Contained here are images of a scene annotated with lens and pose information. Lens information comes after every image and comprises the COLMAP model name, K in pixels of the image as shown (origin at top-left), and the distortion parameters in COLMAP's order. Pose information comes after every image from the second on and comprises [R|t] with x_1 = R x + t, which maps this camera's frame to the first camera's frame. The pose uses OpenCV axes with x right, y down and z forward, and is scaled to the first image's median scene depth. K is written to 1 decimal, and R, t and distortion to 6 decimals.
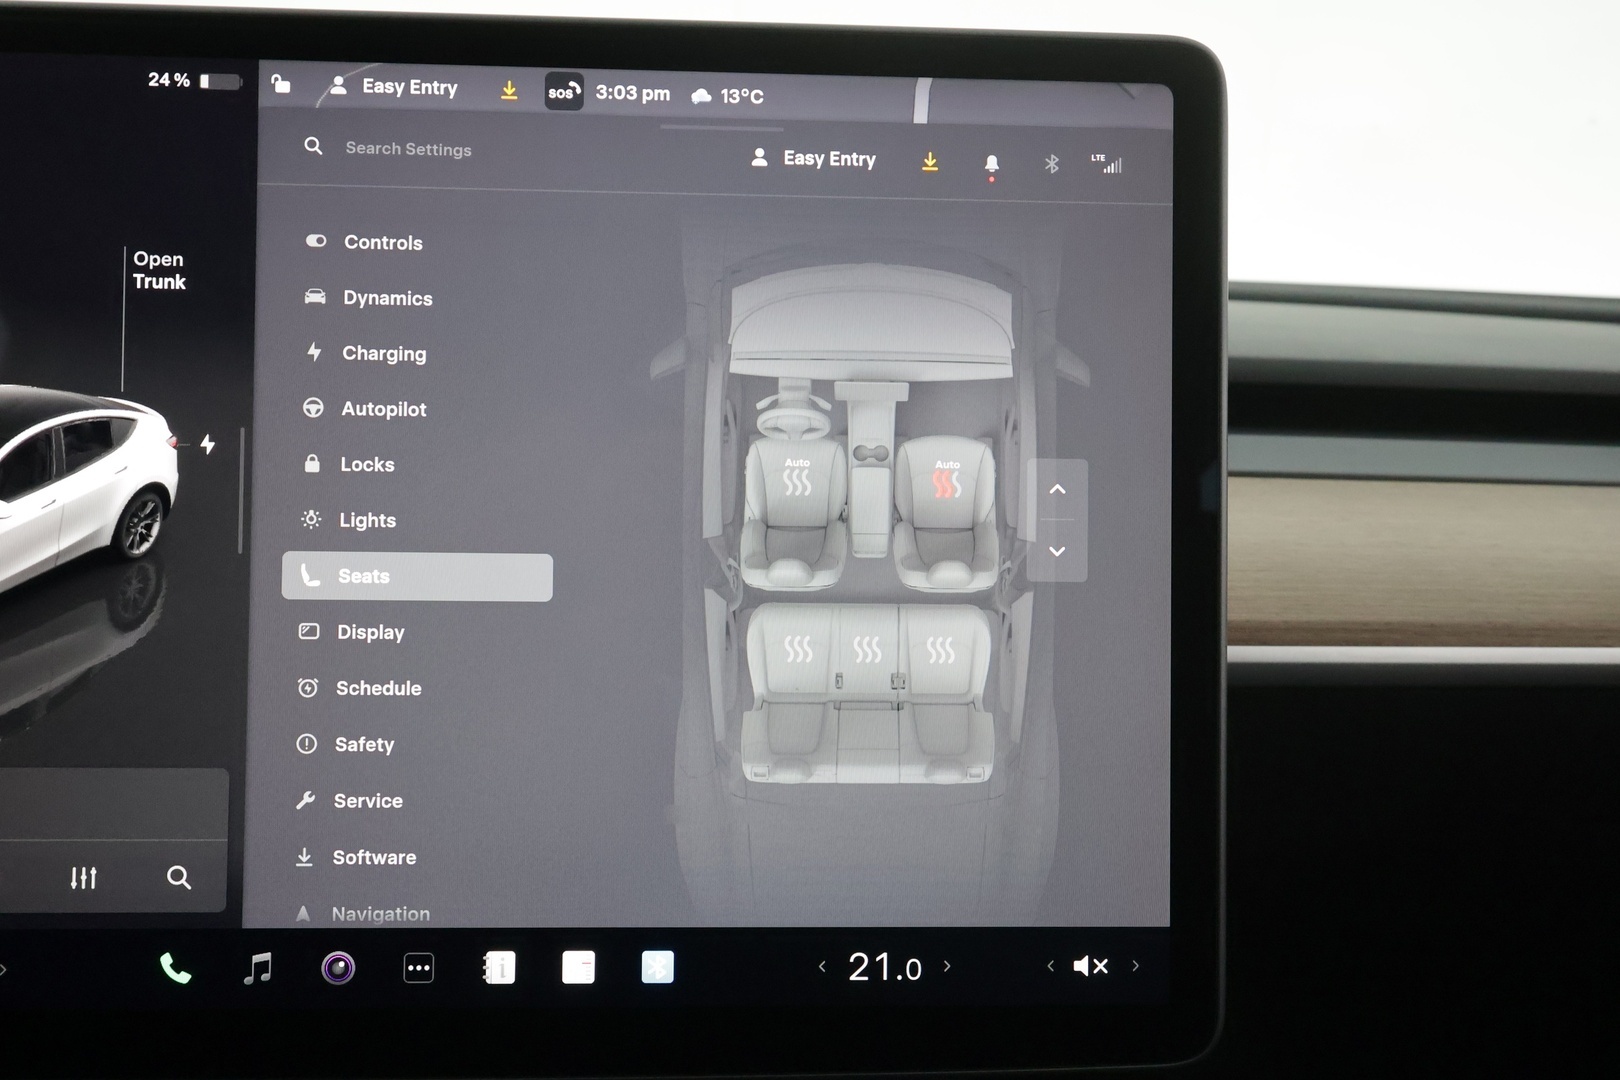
lens RADIAL K [[1218.1, 0, 820.9], [0, 1218.1, 541.9], [0, 0, 1]] dist [0.003868, 0.000532]
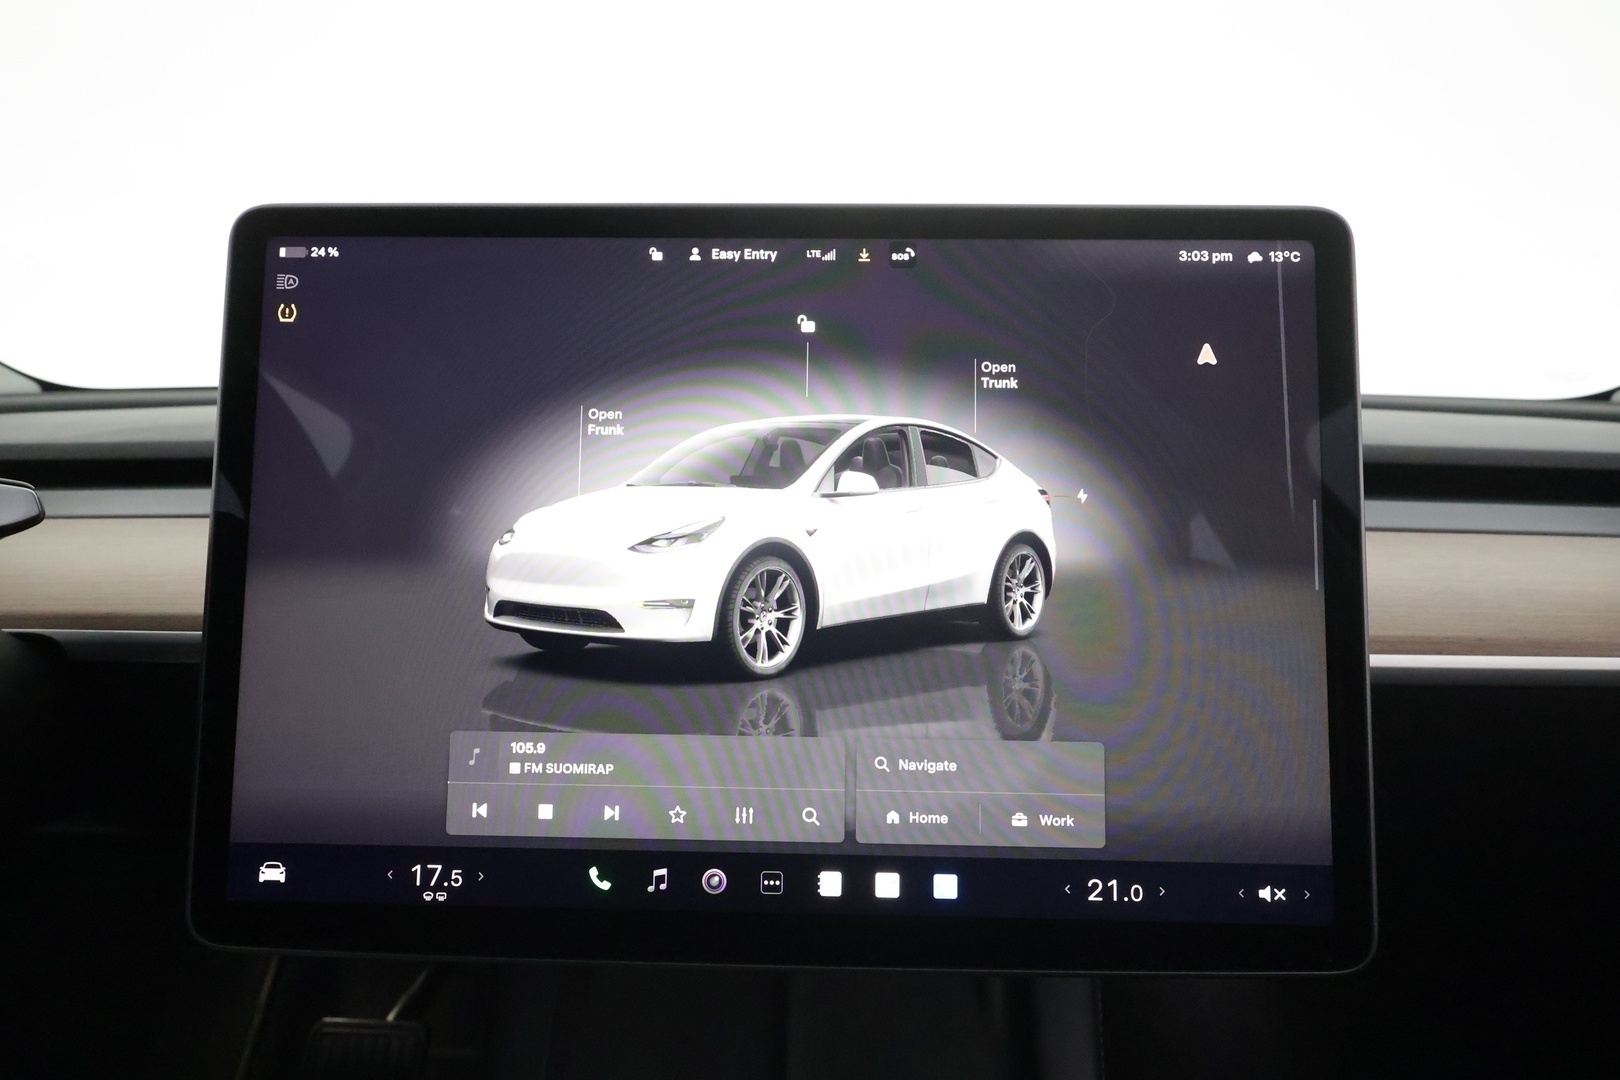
lens RADIAL K [[876.5, 0, 731.1], [0, 876.5, 540.8], [0, 0, 1]] dist [-0.002052, 0.000660]
pose [[0.998014, 0.001061, -0.062981, -0.303564], [-0.003380, 0.999319, -0.036734, -0.001545], [0.062899, 0.036874, 0.997338, -0.008366]]
